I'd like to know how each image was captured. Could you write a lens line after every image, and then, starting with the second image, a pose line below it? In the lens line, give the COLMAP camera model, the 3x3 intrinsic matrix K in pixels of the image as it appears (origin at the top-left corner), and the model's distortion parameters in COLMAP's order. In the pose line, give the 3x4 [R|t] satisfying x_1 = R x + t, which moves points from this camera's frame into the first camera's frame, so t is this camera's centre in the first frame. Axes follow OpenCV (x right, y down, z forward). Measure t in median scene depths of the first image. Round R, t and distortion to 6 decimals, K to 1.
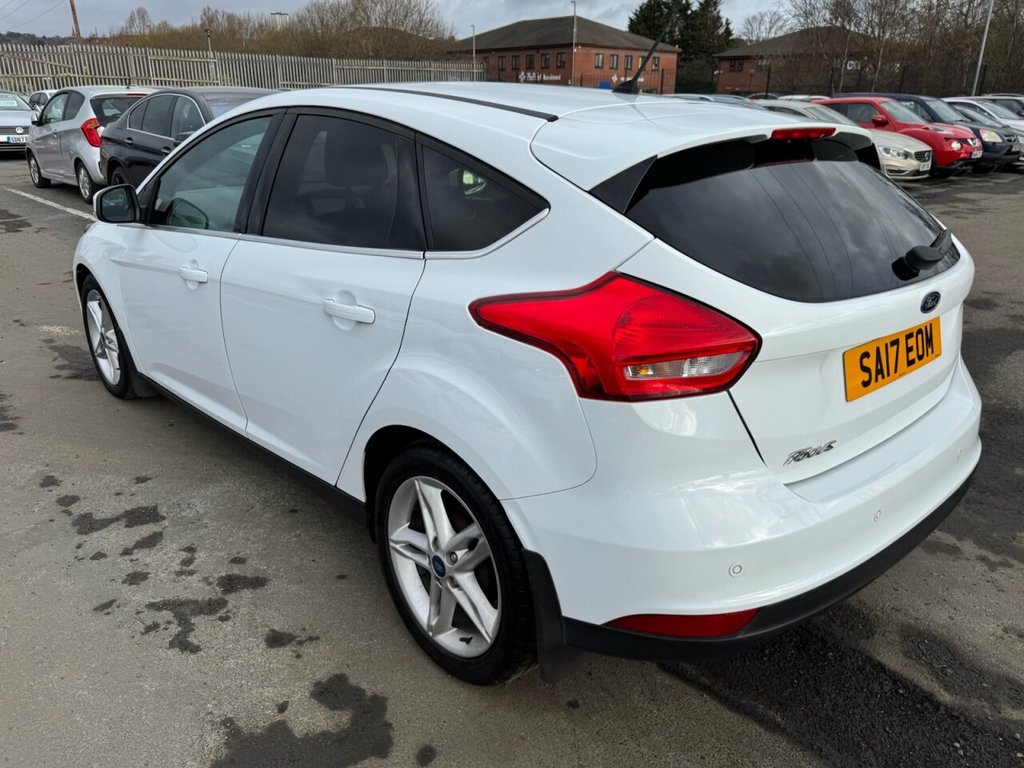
lens RADIAL K [[786.8, 0, 512.0], [0, 786.8, 384.0], [0, 0, 1]] dist [0.035755, -0.056263]
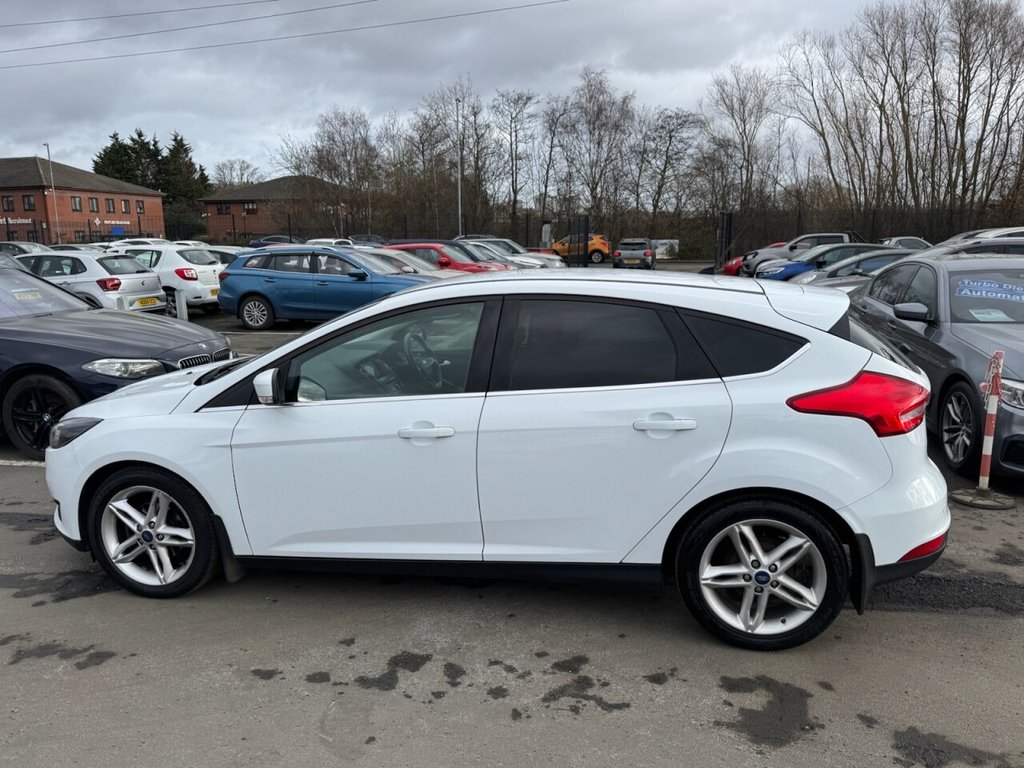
lens RADIAL K [[778.4, 0, 520.1], [0, 778.4, 384.6], [0, 0, 1]] dist [0.125074, -0.223897]
pose [[0.799430, -0.129406, 0.586656, -0.953691], [0.221792, 0.971113, -0.088022, -0.073612], [-0.558319, 0.200483, 0.805038, -0.032642]]
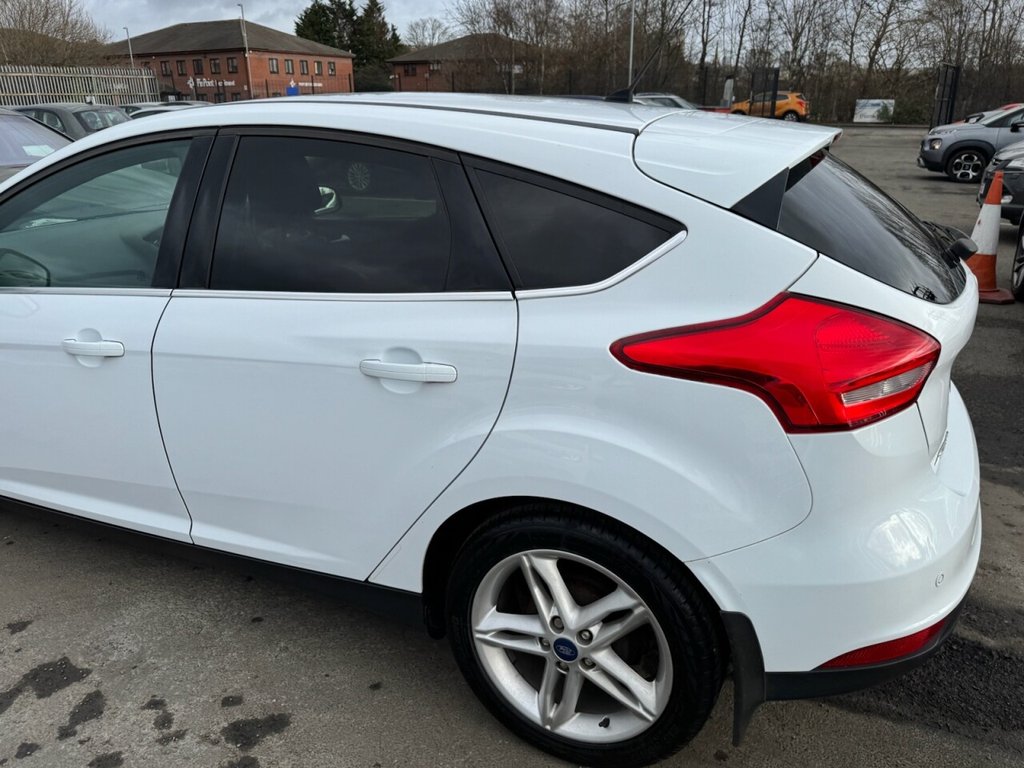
lens RADIAL K [[789.0, 0, 509.4], [0, 789.0, 373.1], [0, 0, 1]] dist [0.003268, -0.004571]
pose [[0.925825, -0.140412, 0.350903, -0.297463], [0.146166, 0.989208, 0.010182, -0.062229], [-0.348546, 0.041864, 0.936356, 0.144163]]
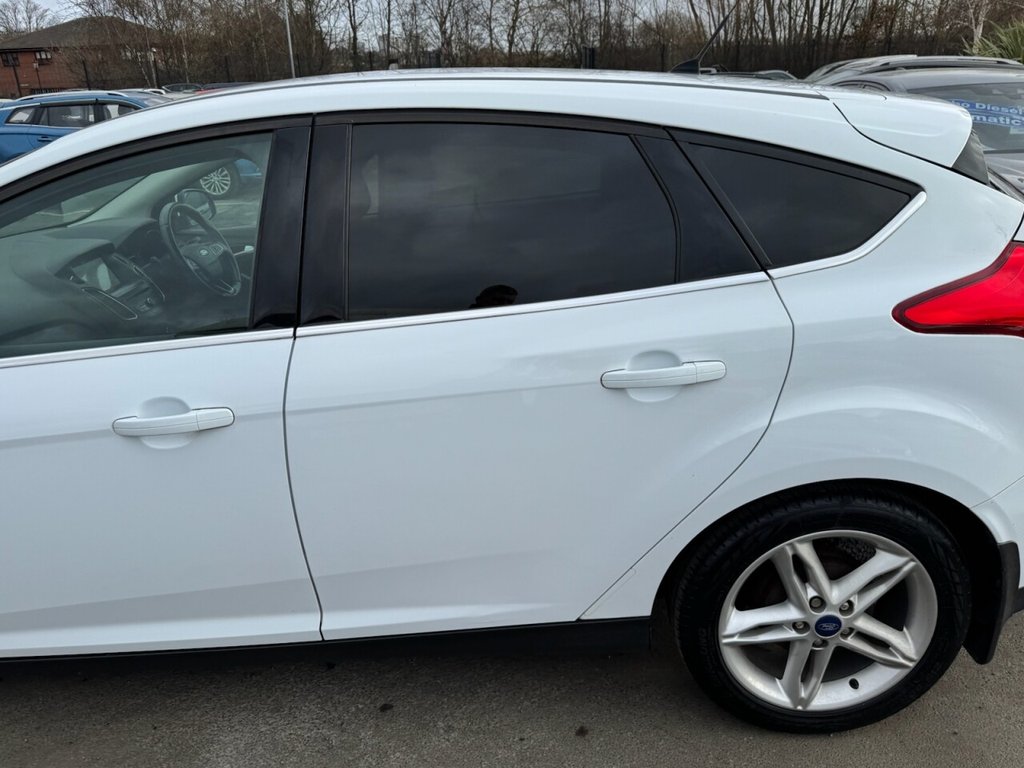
lens RADIAL K [[788.3, 0, 513.9], [0, 788.3, 387.2], [0, 0, 1]] dist [-0.000643, -0.005836]
pose [[0.682843, -0.297184, 0.667388, -0.595368], [0.287805, 0.949077, 0.128149, -0.162038], [-0.671486, 0.104572, 0.733601, 0.415118]]
